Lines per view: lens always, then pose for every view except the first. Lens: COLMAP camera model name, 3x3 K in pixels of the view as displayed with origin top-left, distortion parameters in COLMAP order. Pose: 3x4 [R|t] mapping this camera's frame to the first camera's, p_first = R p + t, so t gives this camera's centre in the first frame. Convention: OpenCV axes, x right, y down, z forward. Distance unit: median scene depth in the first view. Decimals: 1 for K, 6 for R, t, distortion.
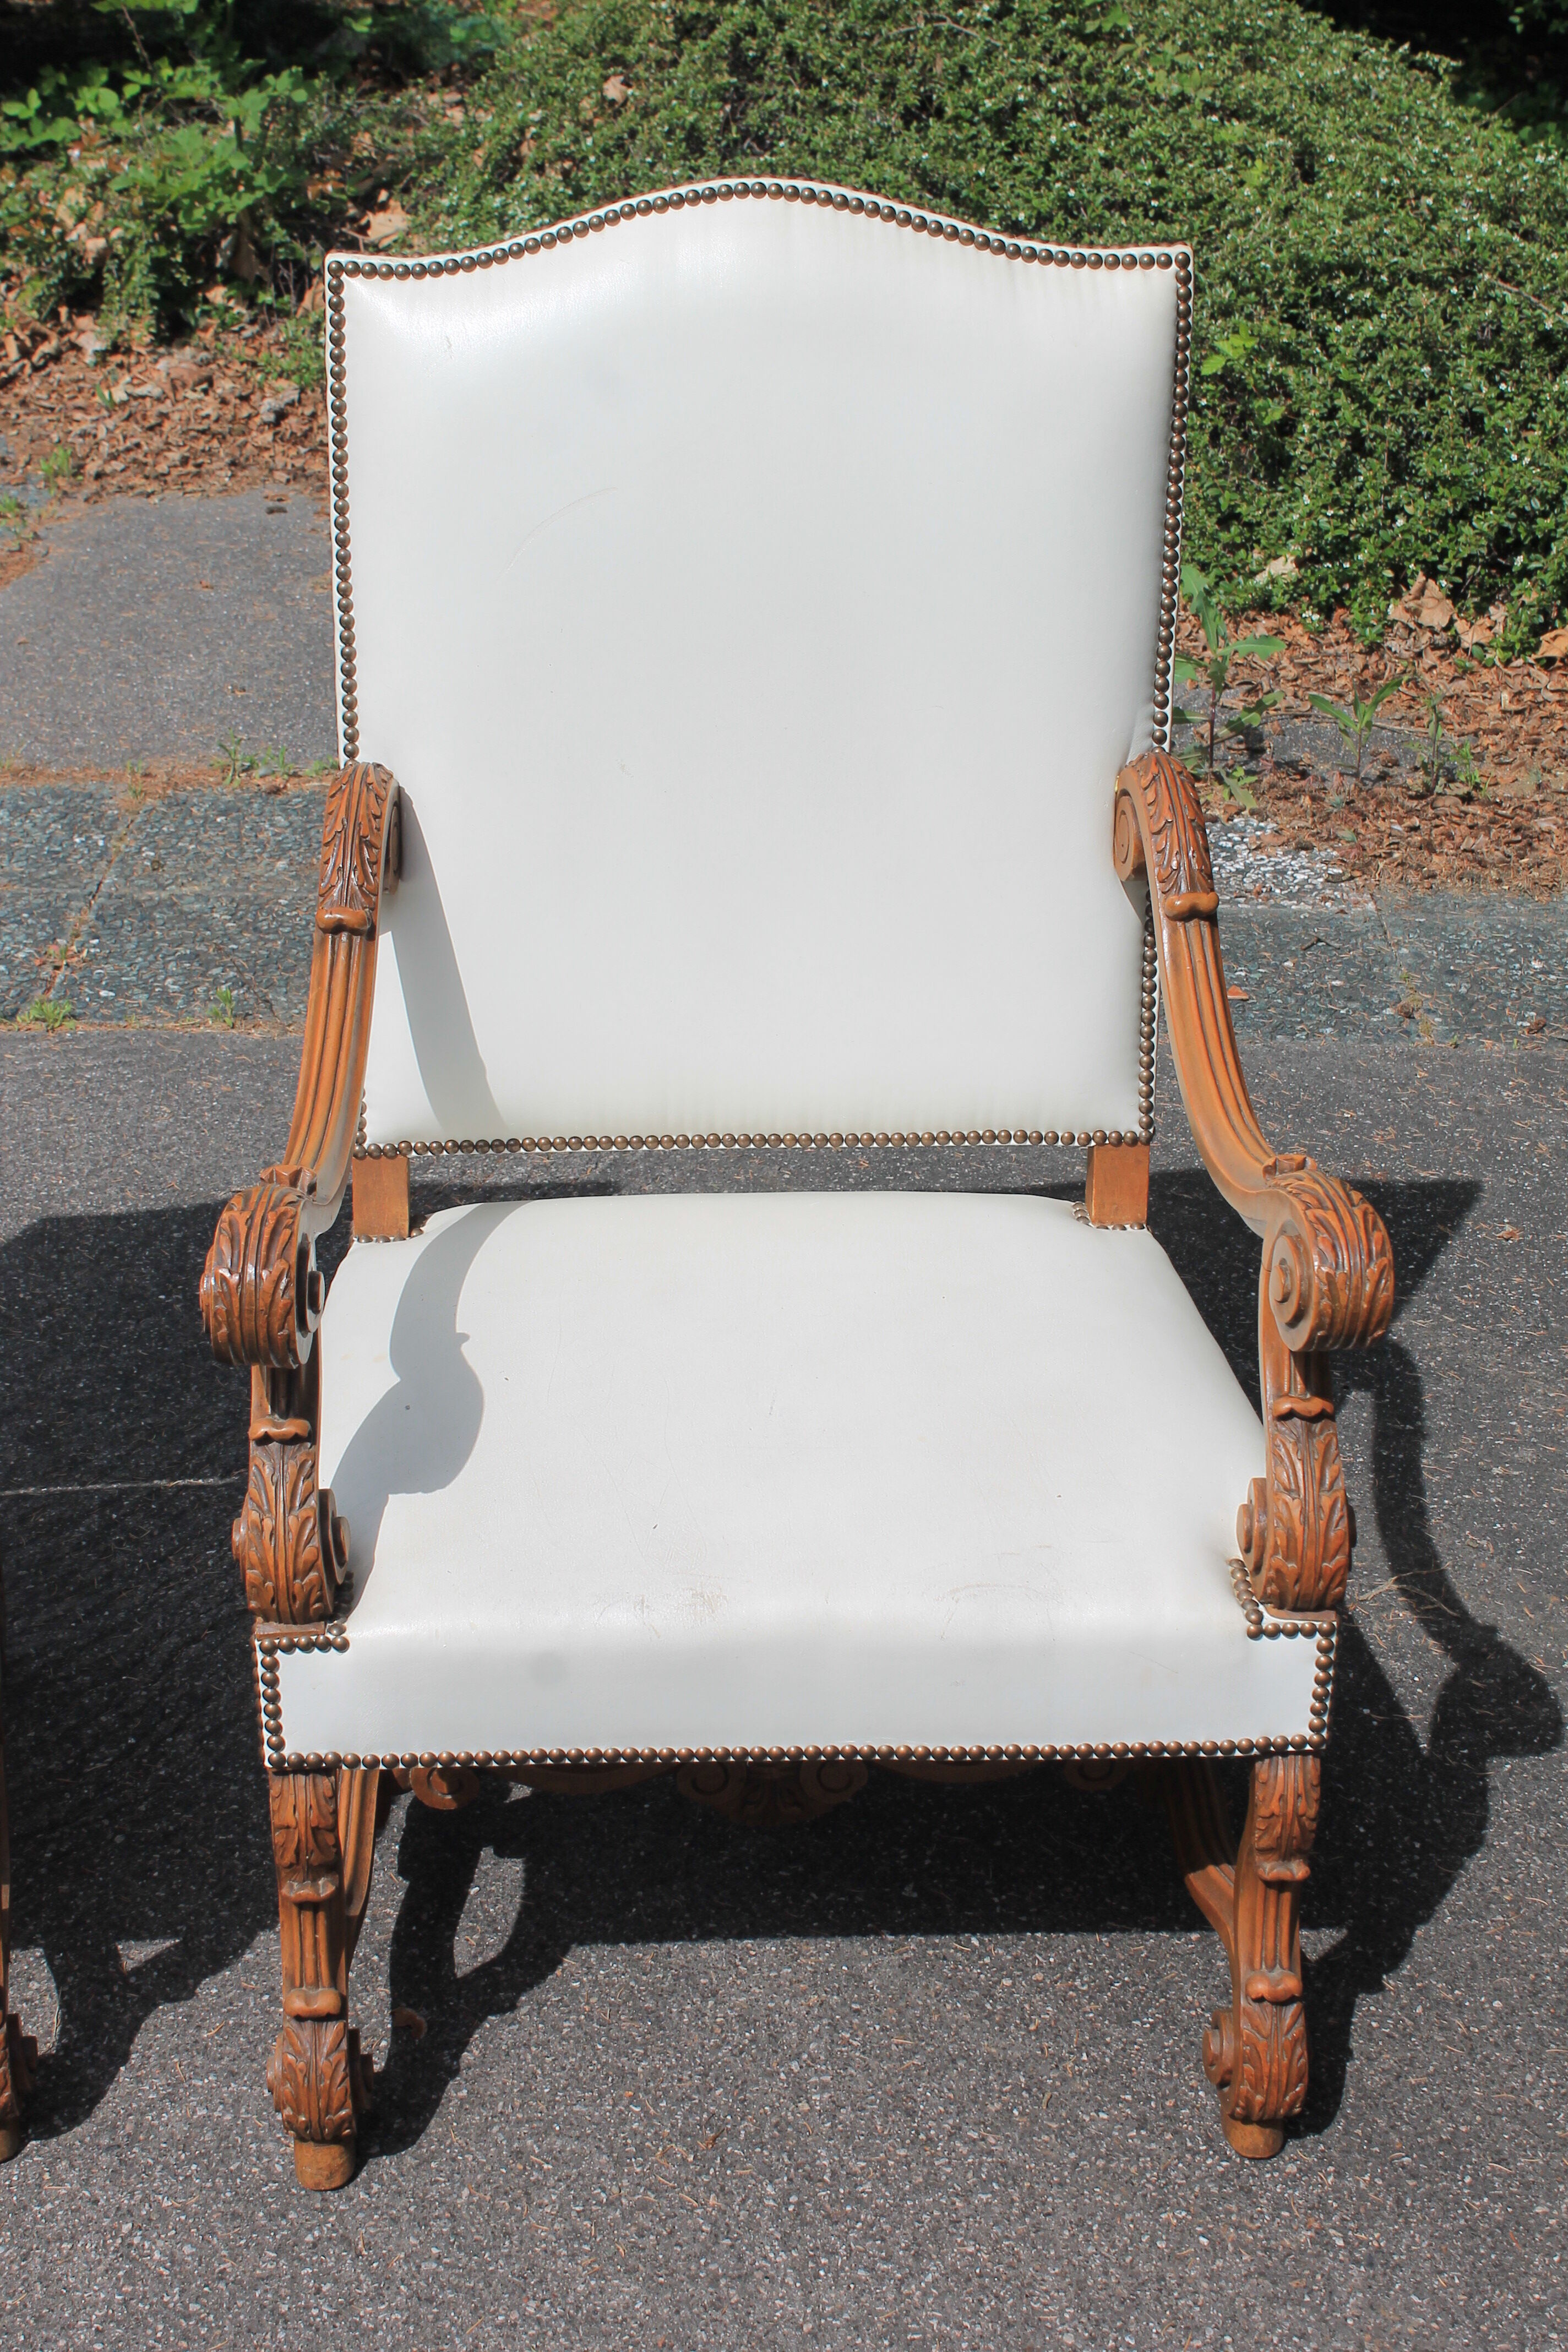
lens RADIAL K [[2127.2, 0, 784.4], [0, 2127.2, 1170.3], [0, 0, 1]] dist [0.187274, -0.018715]
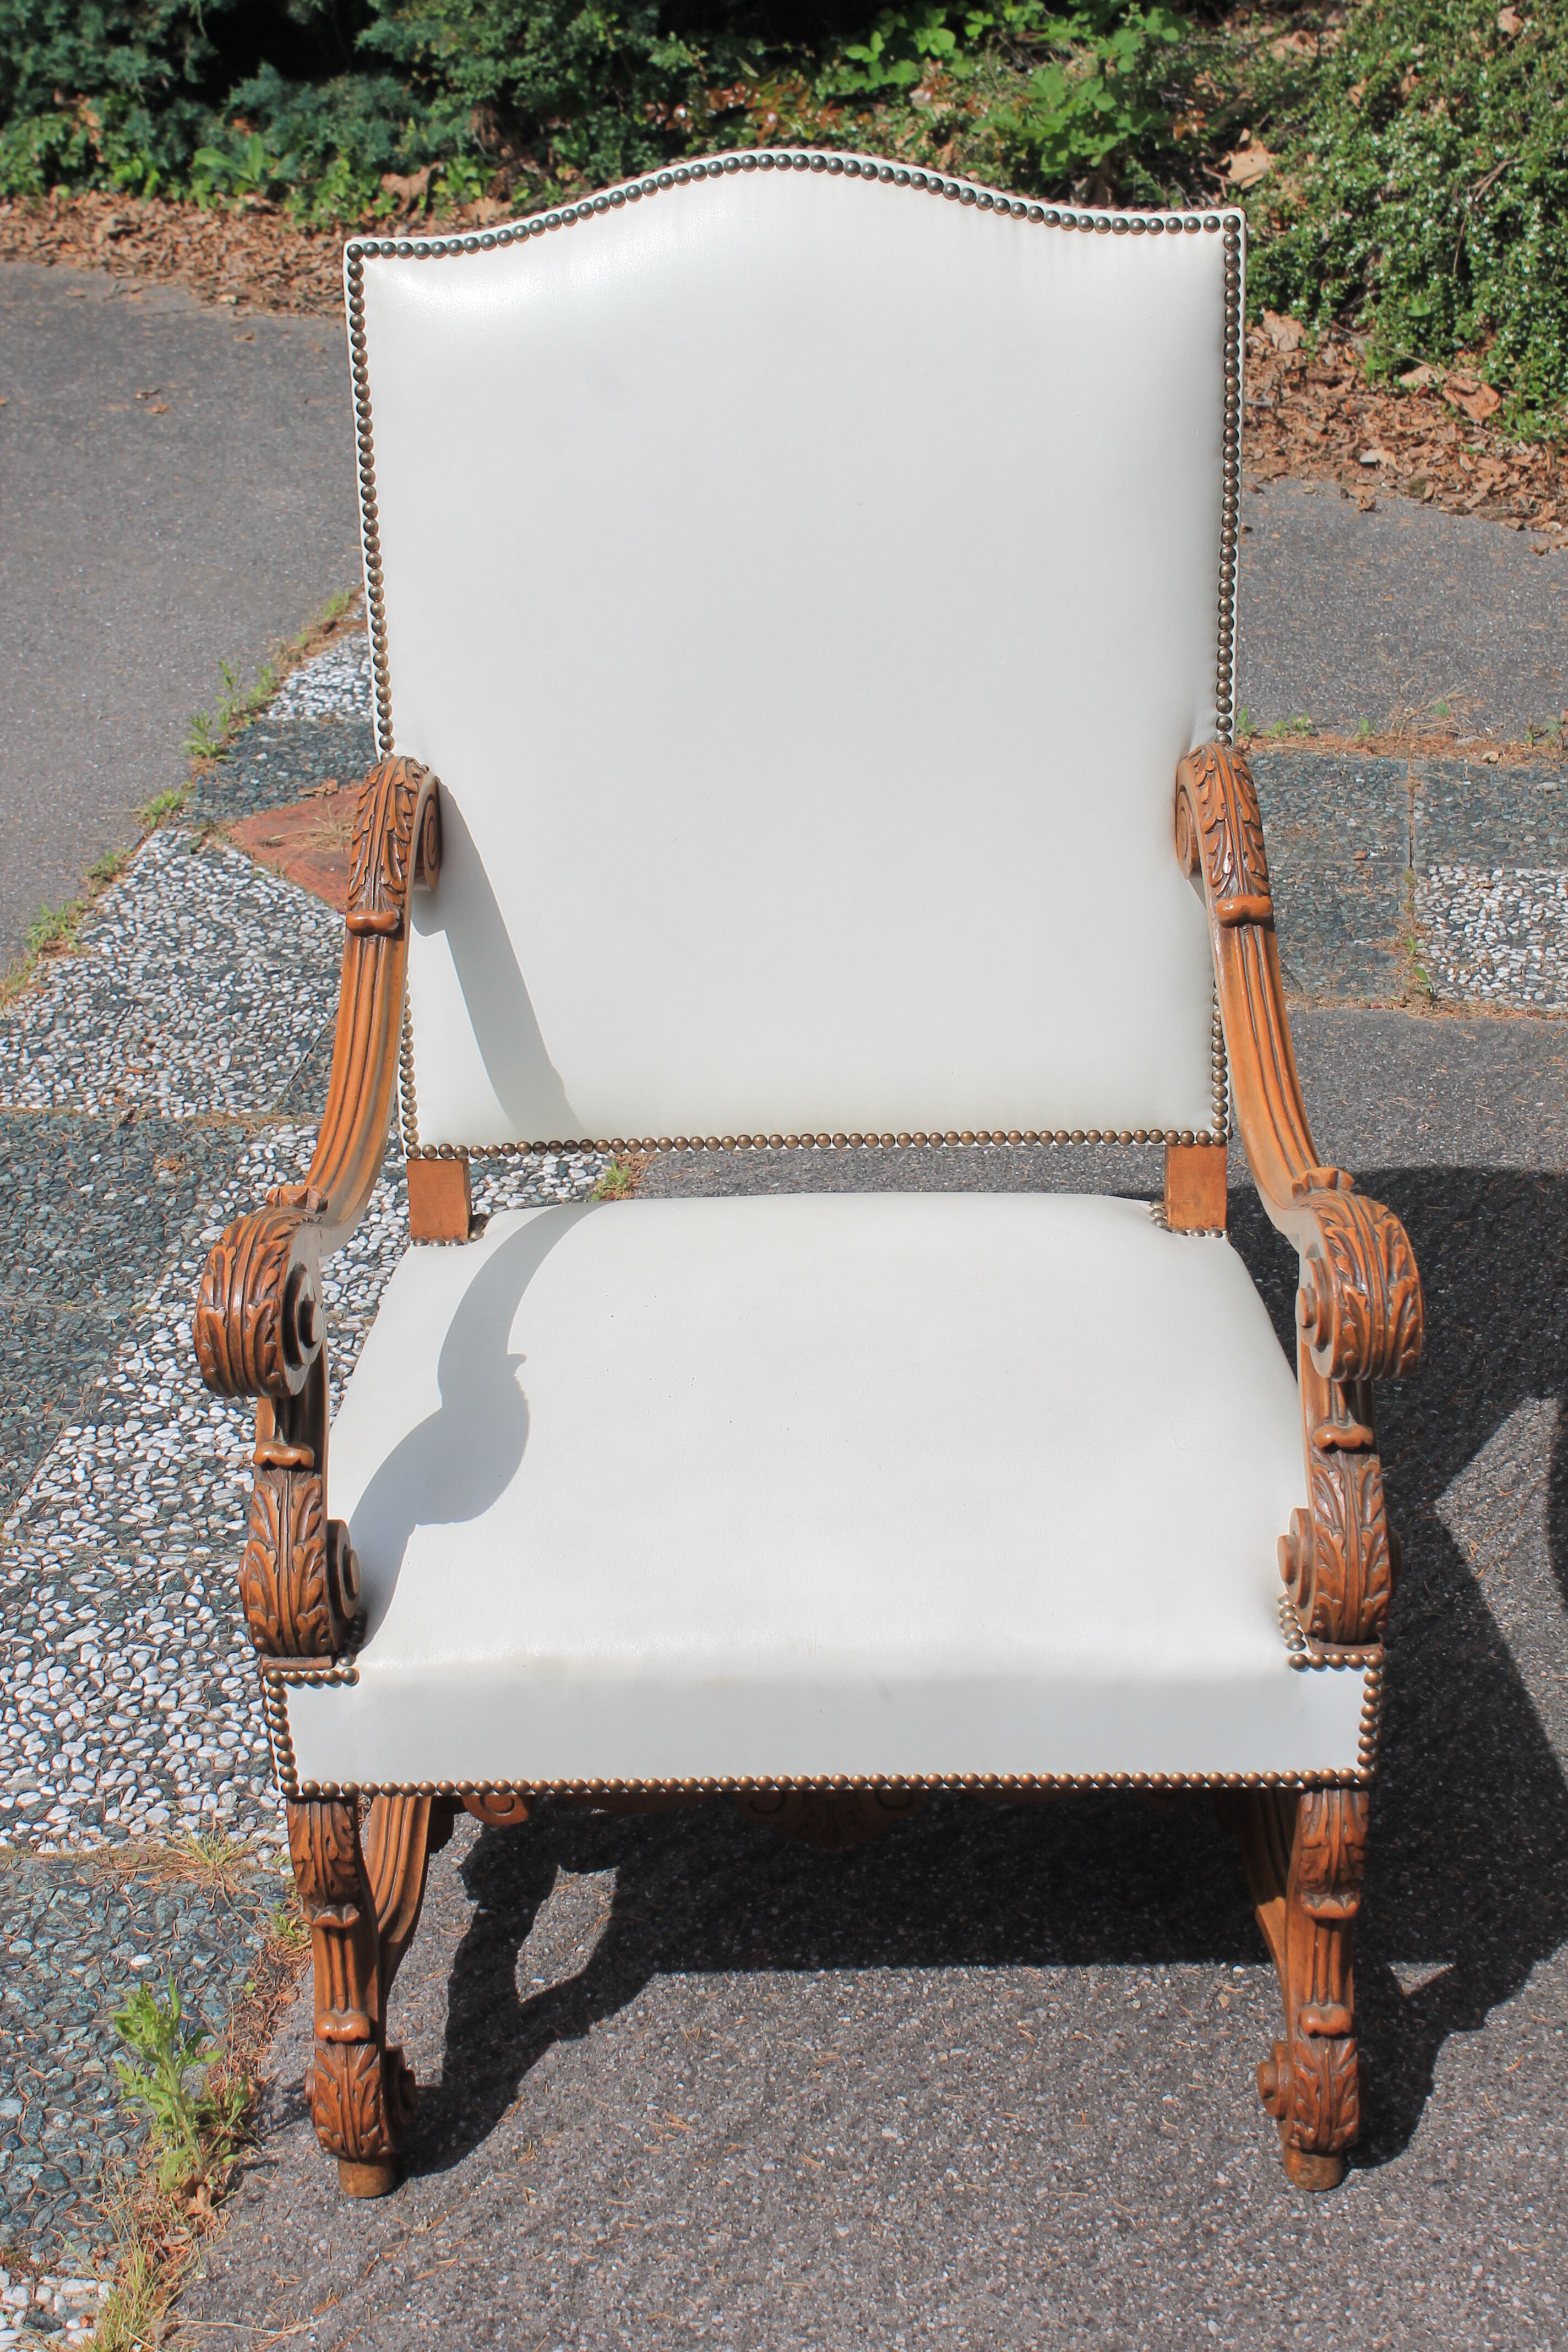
lens RADIAL K [[2176.2, 0, 784.0], [0, 2176.2, 1176.0], [0, 0, 1]] dist [0.139662, 0.021751]
pose [[0.998498, 0.018539, 0.051561, -0.412280], [-0.018189, 0.999808, -0.007262, 0.017967], [-0.051686, 0.006314, 0.998643, 0.041892]]
